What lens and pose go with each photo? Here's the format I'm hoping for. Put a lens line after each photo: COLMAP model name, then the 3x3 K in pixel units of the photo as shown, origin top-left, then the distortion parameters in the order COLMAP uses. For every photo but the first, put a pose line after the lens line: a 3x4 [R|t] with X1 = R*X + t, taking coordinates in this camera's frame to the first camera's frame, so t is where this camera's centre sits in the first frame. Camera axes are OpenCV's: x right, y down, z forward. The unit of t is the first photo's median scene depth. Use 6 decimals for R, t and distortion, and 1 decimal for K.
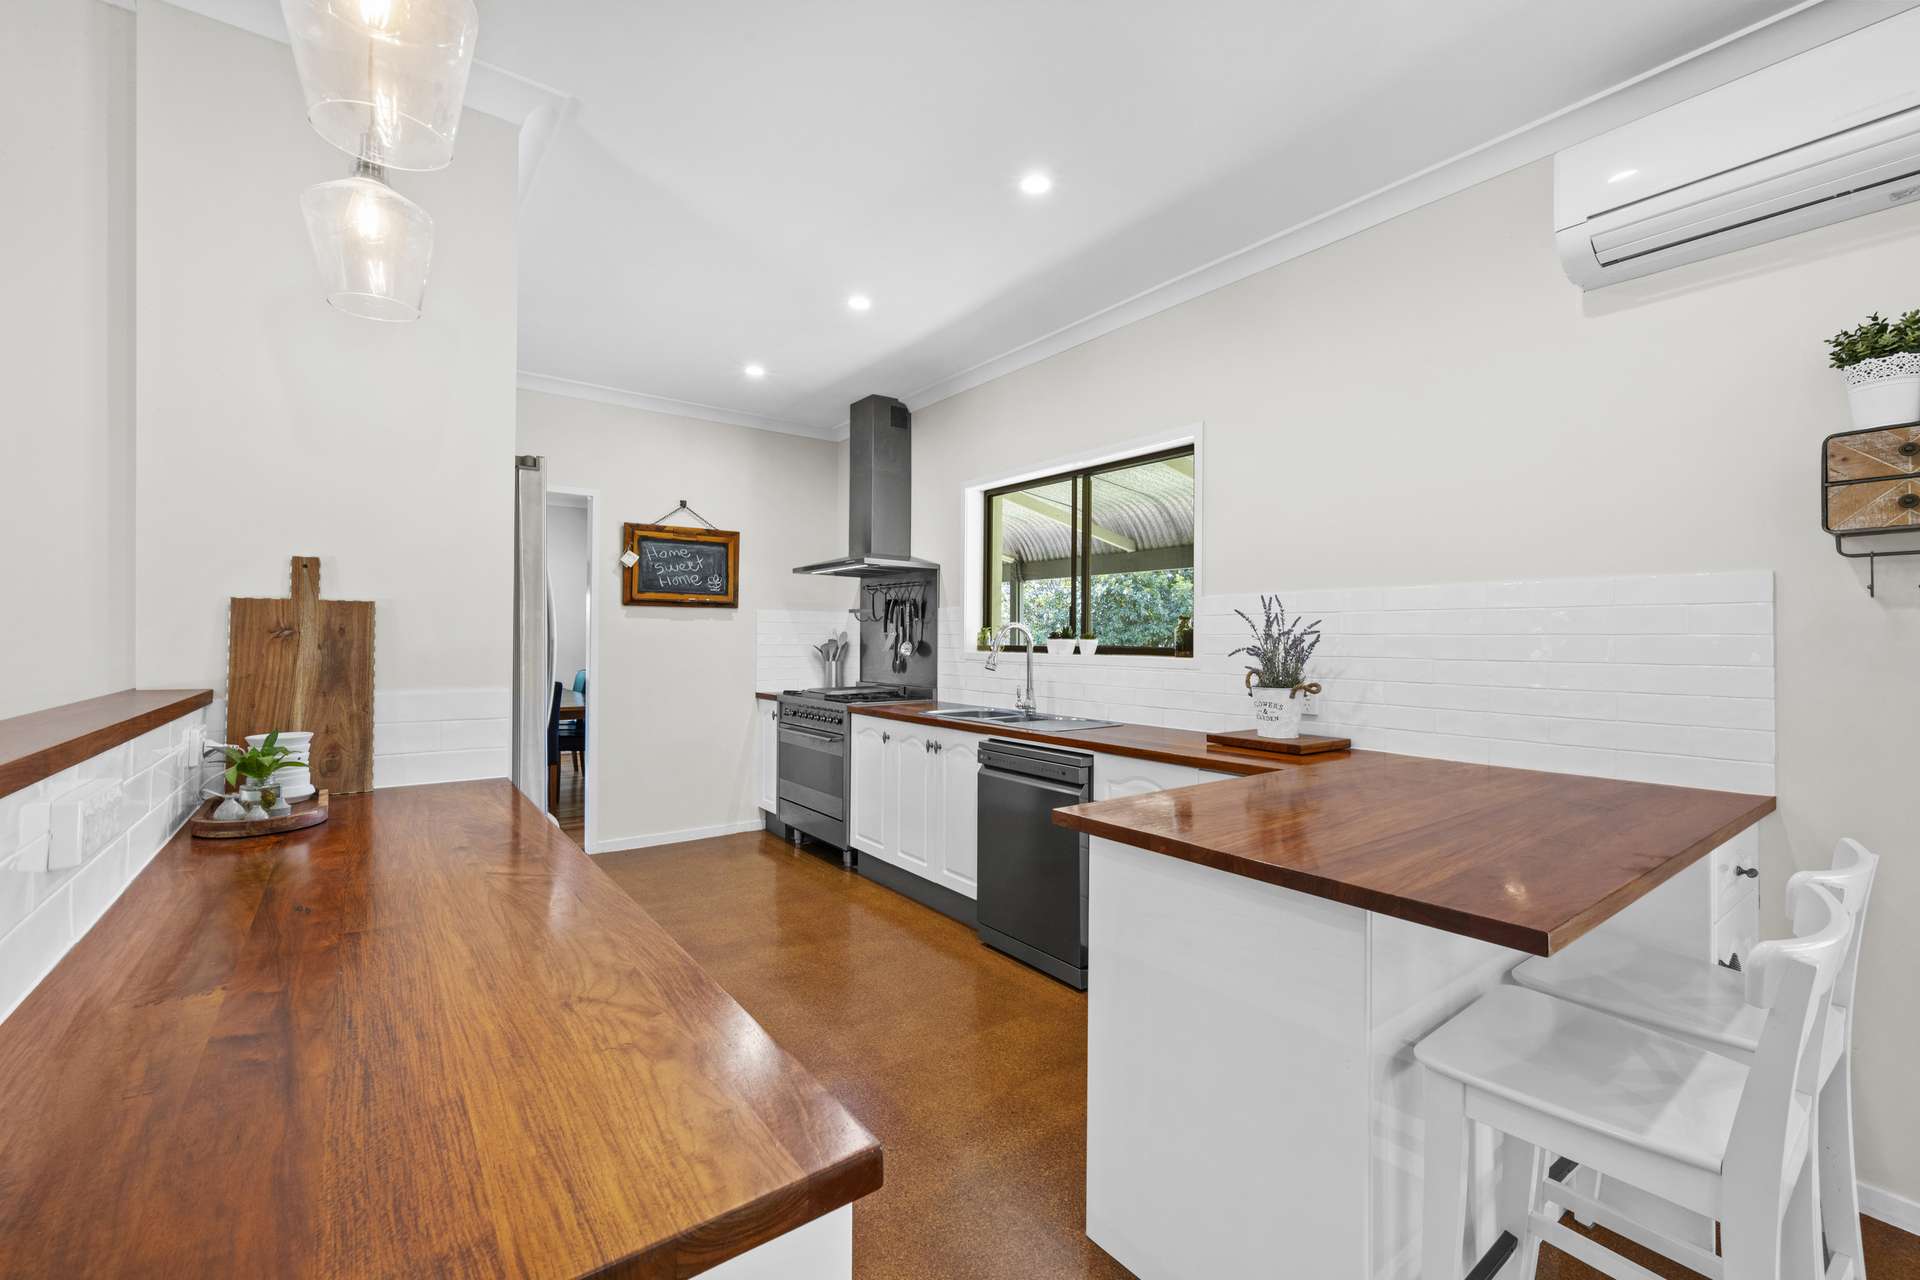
lens RADIAL K [[813.4, 0, 954.0], [0, 813.4, 628.4], [0, 0, 1]] dist [0.000240, -0.000059]
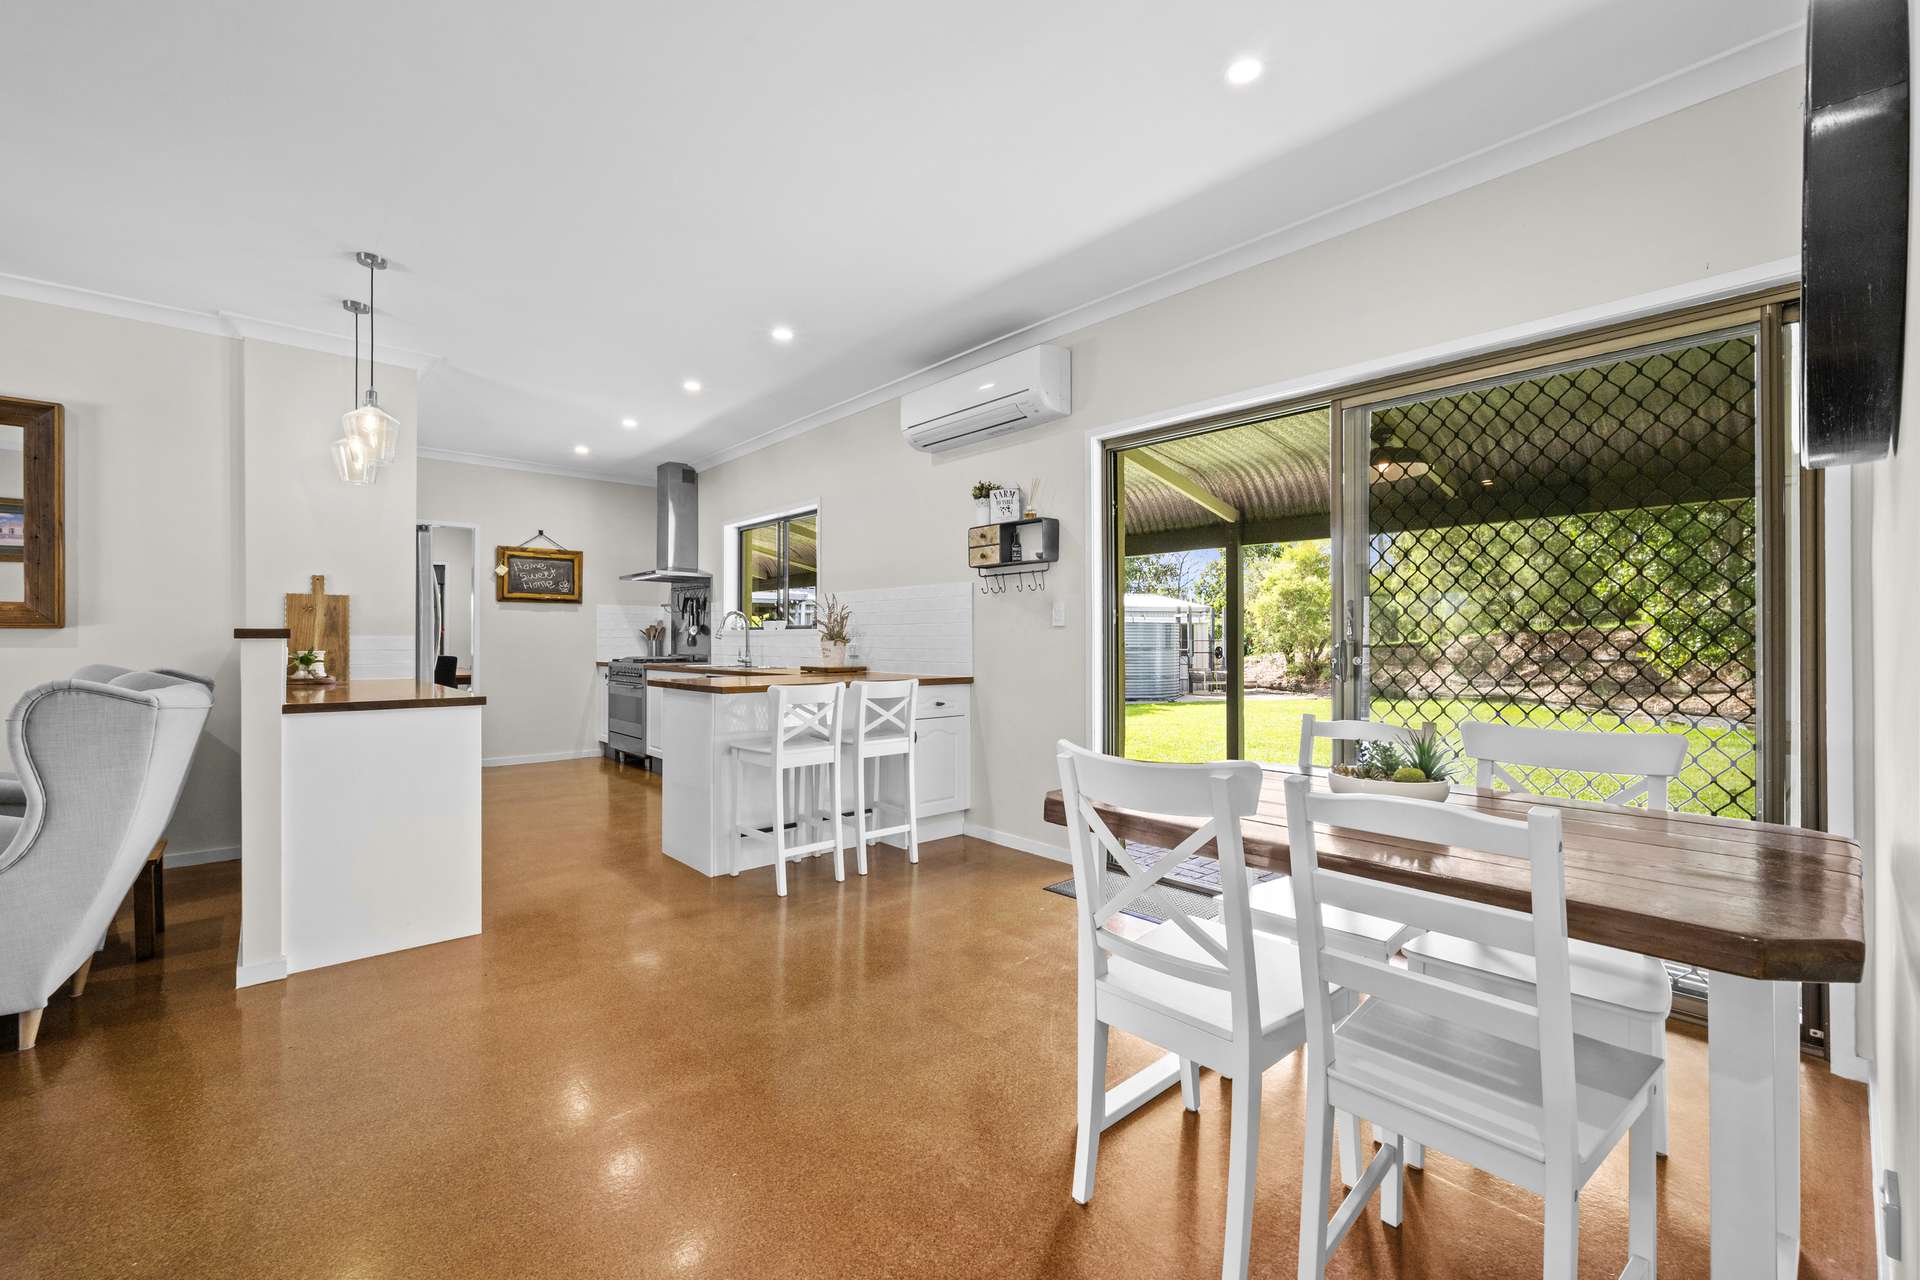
lens RADIAL K [[804.2, 0, 960.0], [0, 804.2, 640.0], [0, 0, 1]] dist [-0.000507, -0.000351]
pose [[0.995907, -0.004808, 0.090261, 0.304901], [0.003802, 0.999929, 0.011317, 0.028890], [-0.090309, -0.010928, 0.995854, -0.544600]]
